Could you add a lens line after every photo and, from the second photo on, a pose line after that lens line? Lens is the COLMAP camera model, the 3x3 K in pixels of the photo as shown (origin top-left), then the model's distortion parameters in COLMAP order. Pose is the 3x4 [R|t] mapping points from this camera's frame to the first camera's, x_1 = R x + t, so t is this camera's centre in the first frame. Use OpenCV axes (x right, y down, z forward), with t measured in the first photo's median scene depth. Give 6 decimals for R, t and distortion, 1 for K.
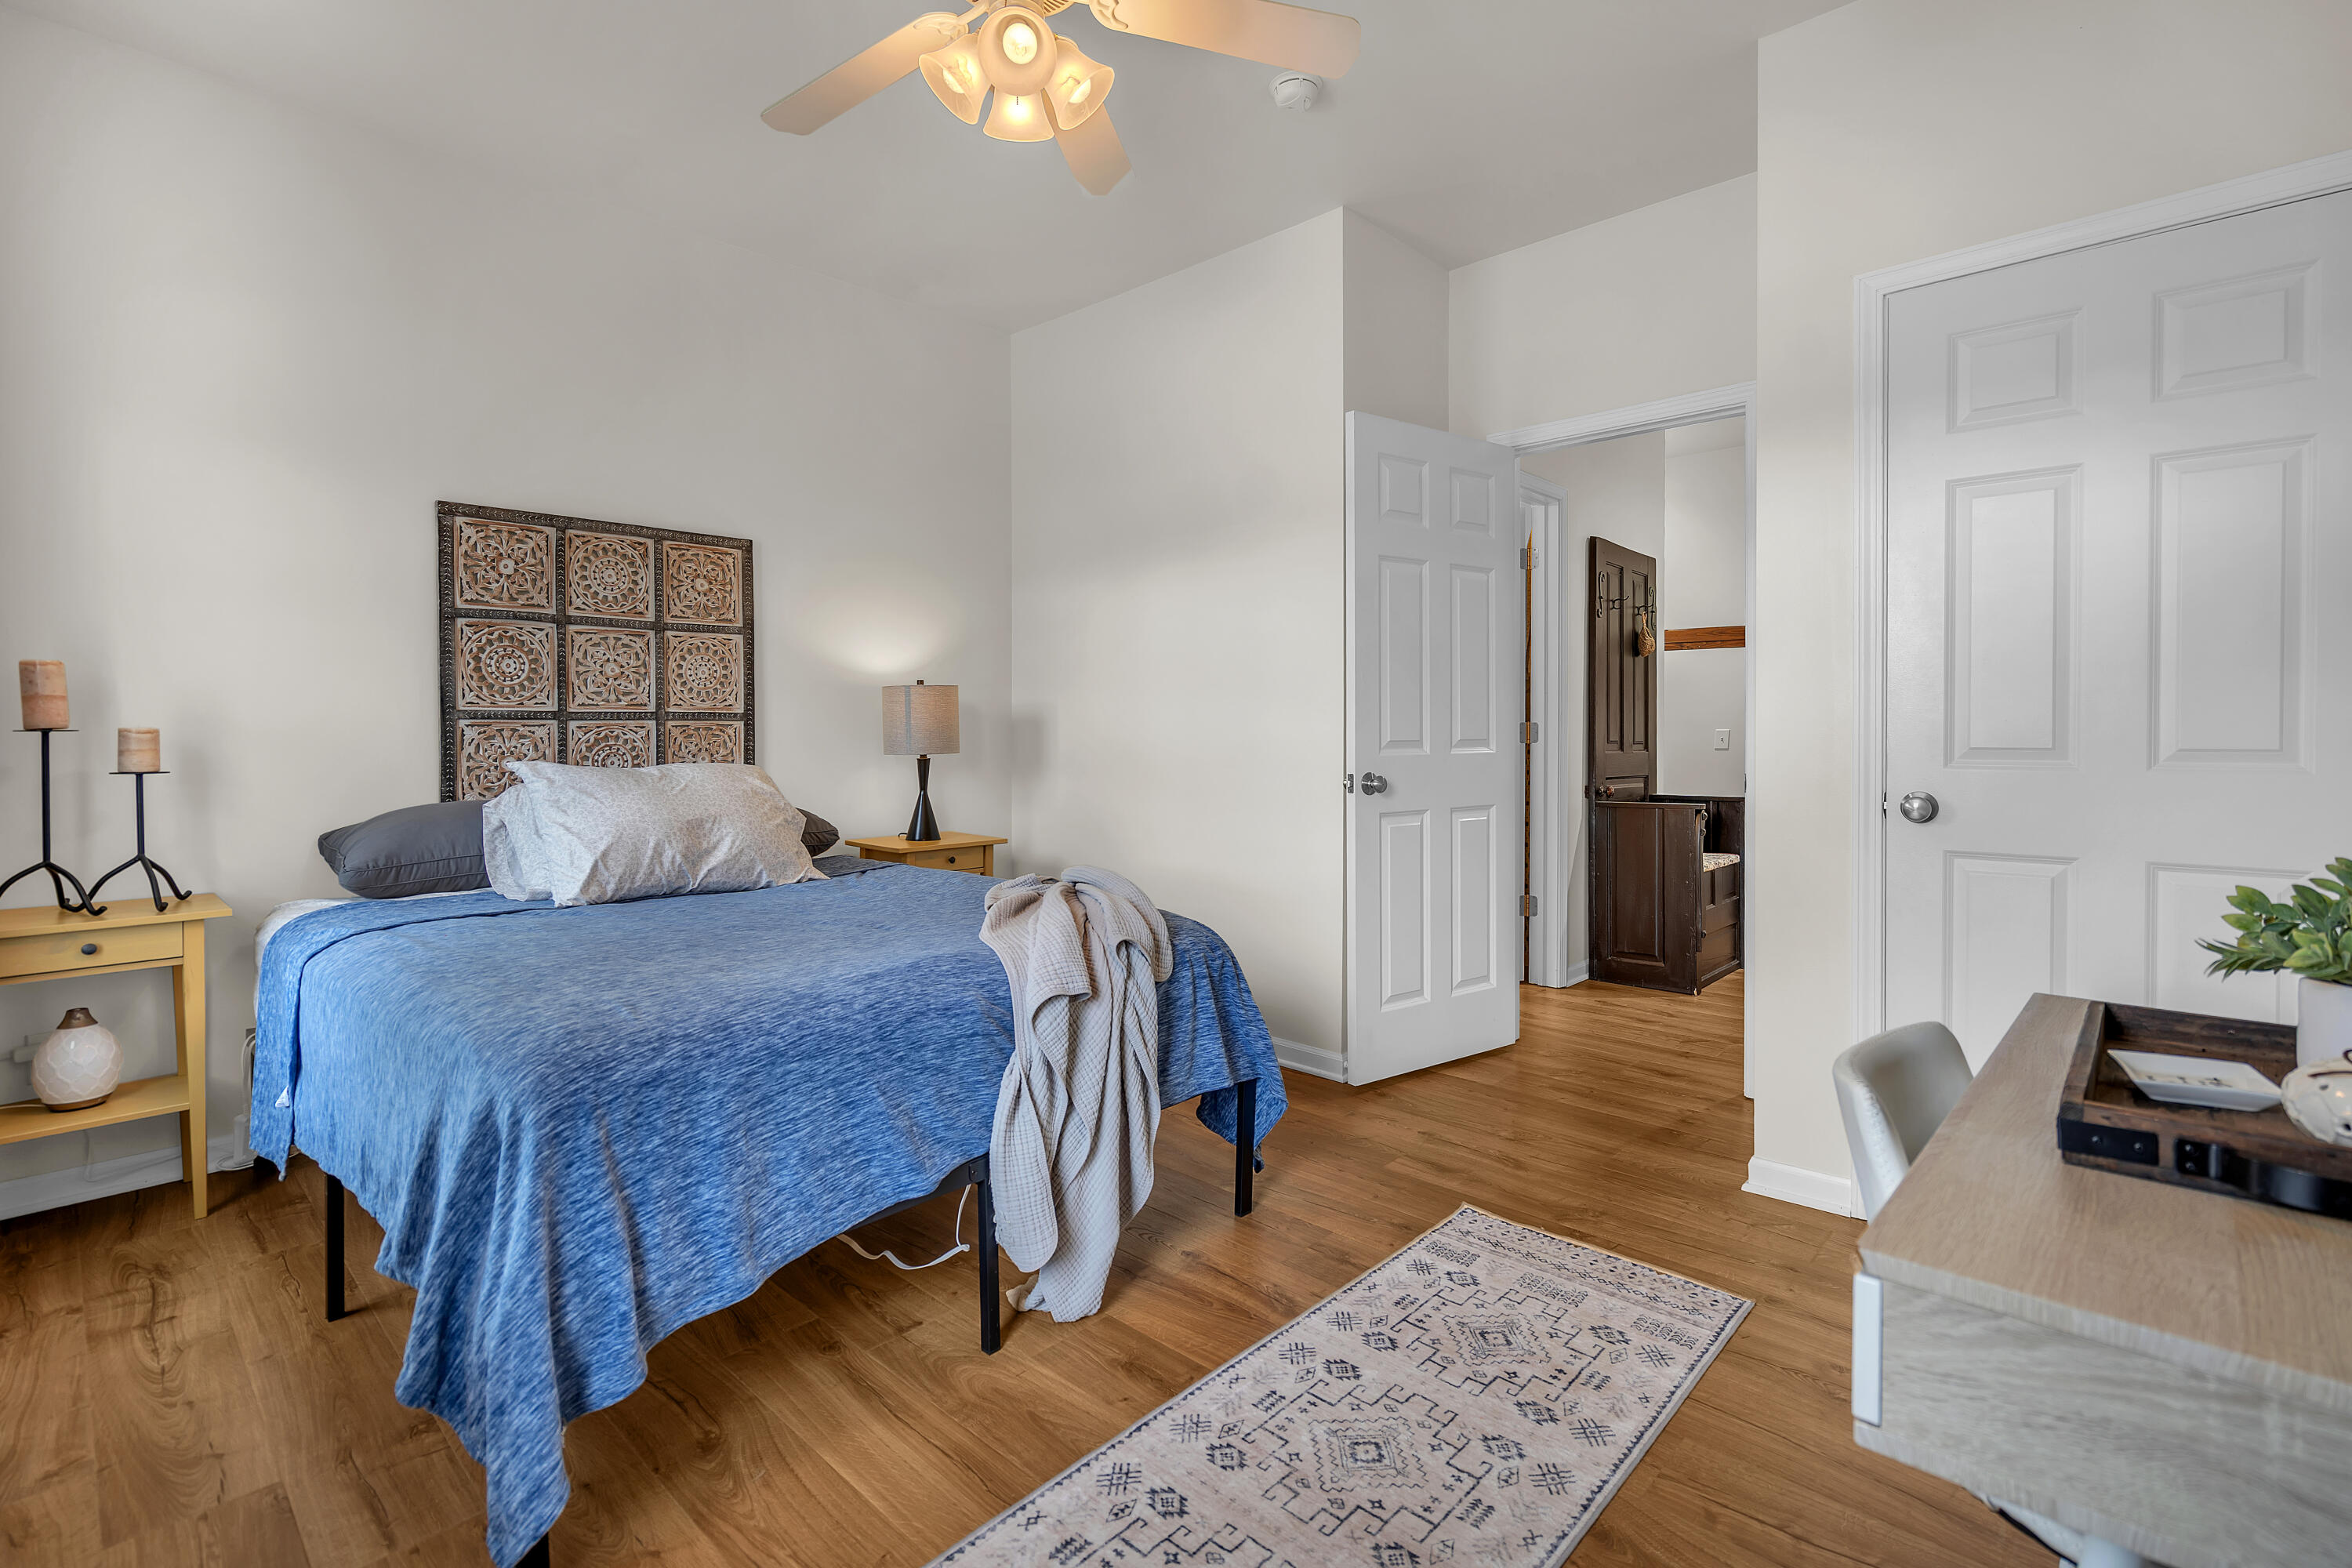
lens RADIAL K [[1074.4, 0, 1178.7], [0, 1074.4, 743.1], [0, 0, 1]] dist [-0.010367, 0.003978]
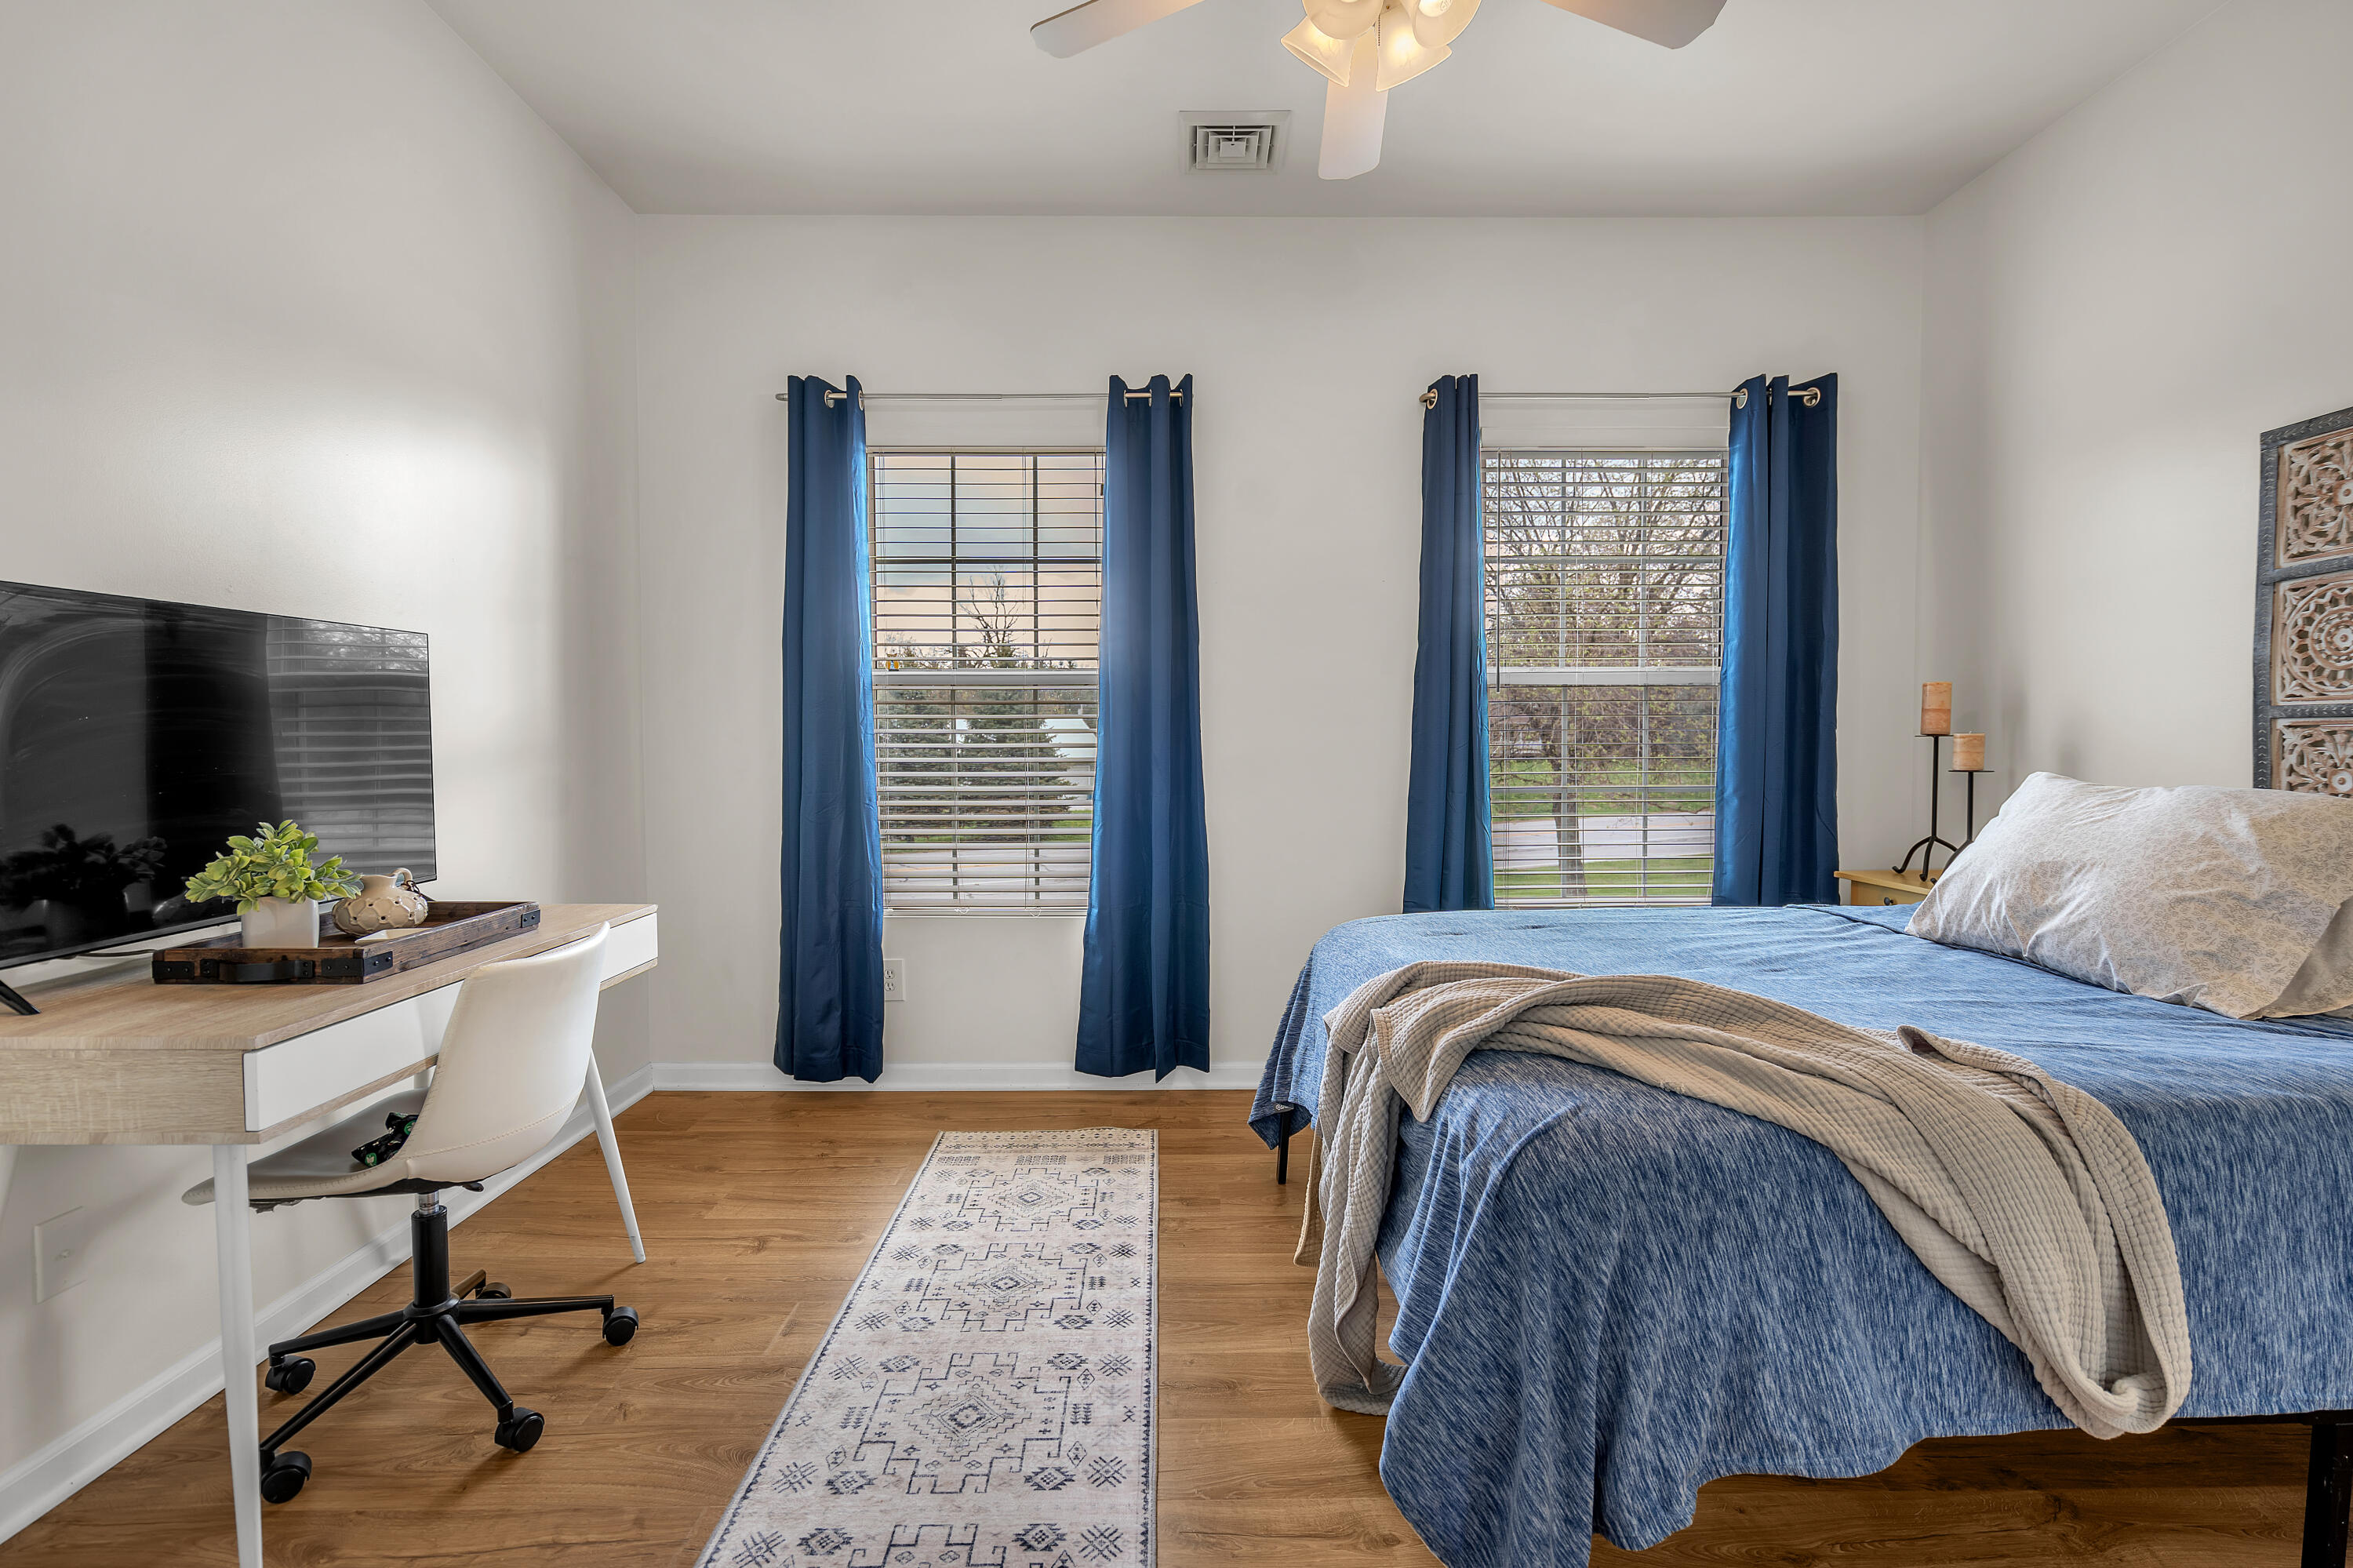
lens RADIAL K [[1074.9, 0, 1176.6], [0, 1074.9, 778.7], [0, 0, 1]] dist [-0.010367, 0.003978]
pose [[-0.719225, 0.027555, -0.694231, 0.397226], [-0.003175, 0.999072, 0.042943, -0.009990], [0.694770, 0.033090, -0.718470, 1.002729]]
